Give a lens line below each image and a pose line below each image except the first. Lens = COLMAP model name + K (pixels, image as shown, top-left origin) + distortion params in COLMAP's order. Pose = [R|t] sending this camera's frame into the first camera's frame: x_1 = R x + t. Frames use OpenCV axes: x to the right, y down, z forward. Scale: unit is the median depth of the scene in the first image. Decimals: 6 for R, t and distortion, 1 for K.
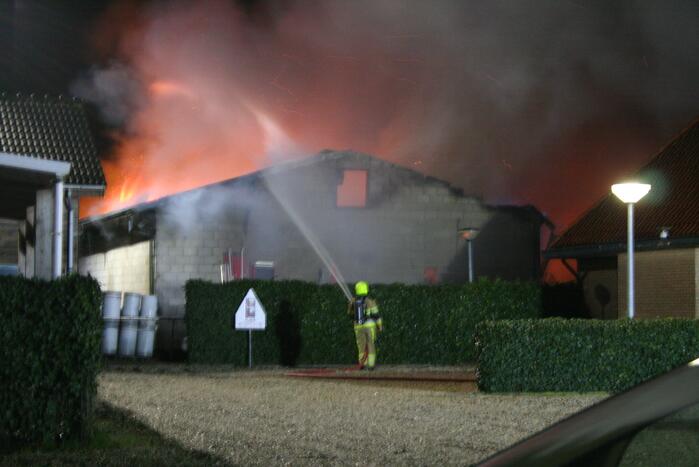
lens RADIAL K [[1709.6, 0, 349.5], [0, 1709.6, 233.5], [0, 0, 1]] dist [0.019004, 0.537379]
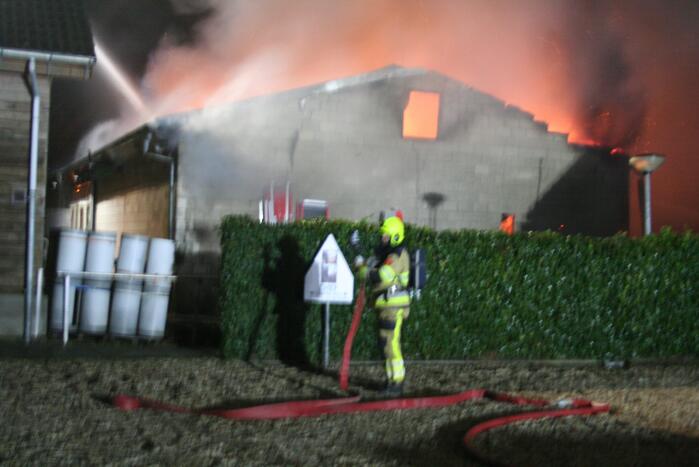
lens RADIAL K [[1058.8, 0, 349.5], [0, 1058.8, 233.5], [0, 0, 1]] dist [-0.027561, 0.000203]
pose [[0.998628, 0.031539, 0.041803, -0.065419], [-0.032843, 0.998983, 0.030885, 0.019884], [-0.040786, -0.032216, 0.998648, 0.618768]]
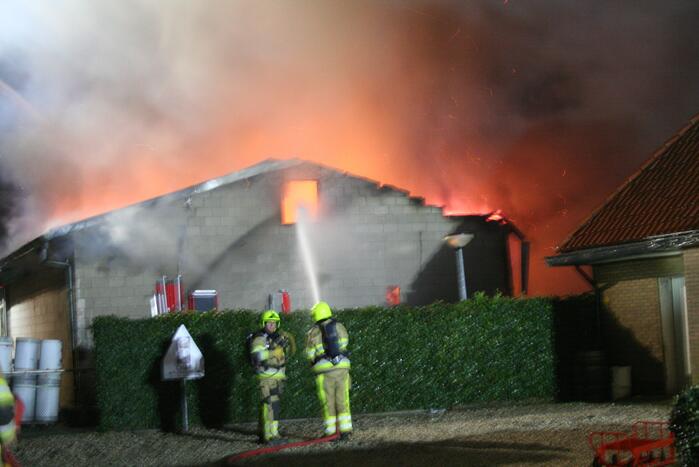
lens RADIAL K [[1257.2, 0, 349.5], [0, 1257.2, 233.5], [0, 0, 1]] dist [0.022521, 0.068408]
pose [[0.997036, -0.049933, 0.058528, -0.015136], [0.051617, 0.998285, -0.027621, 0.011421], [-0.057049, 0.030560, 0.997904, 0.440892]]
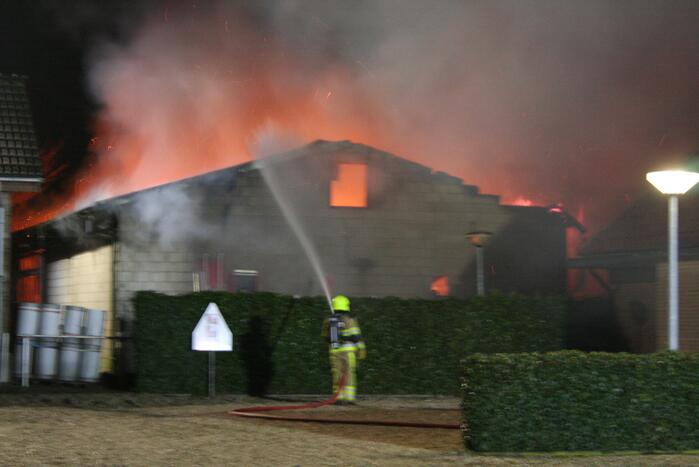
lens RADIAL K [[1709.6, 0, 349.5], [0, 1709.6, 233.5], [0, 0, 1]] dist [0.019004, 0.537379]
pose [[0.999726, 0.005270, -0.022808, 0.026915], [-0.005344, 0.999981, -0.003186, 0.001021], [0.022790, 0.003307, 0.999735, 0.167308]]
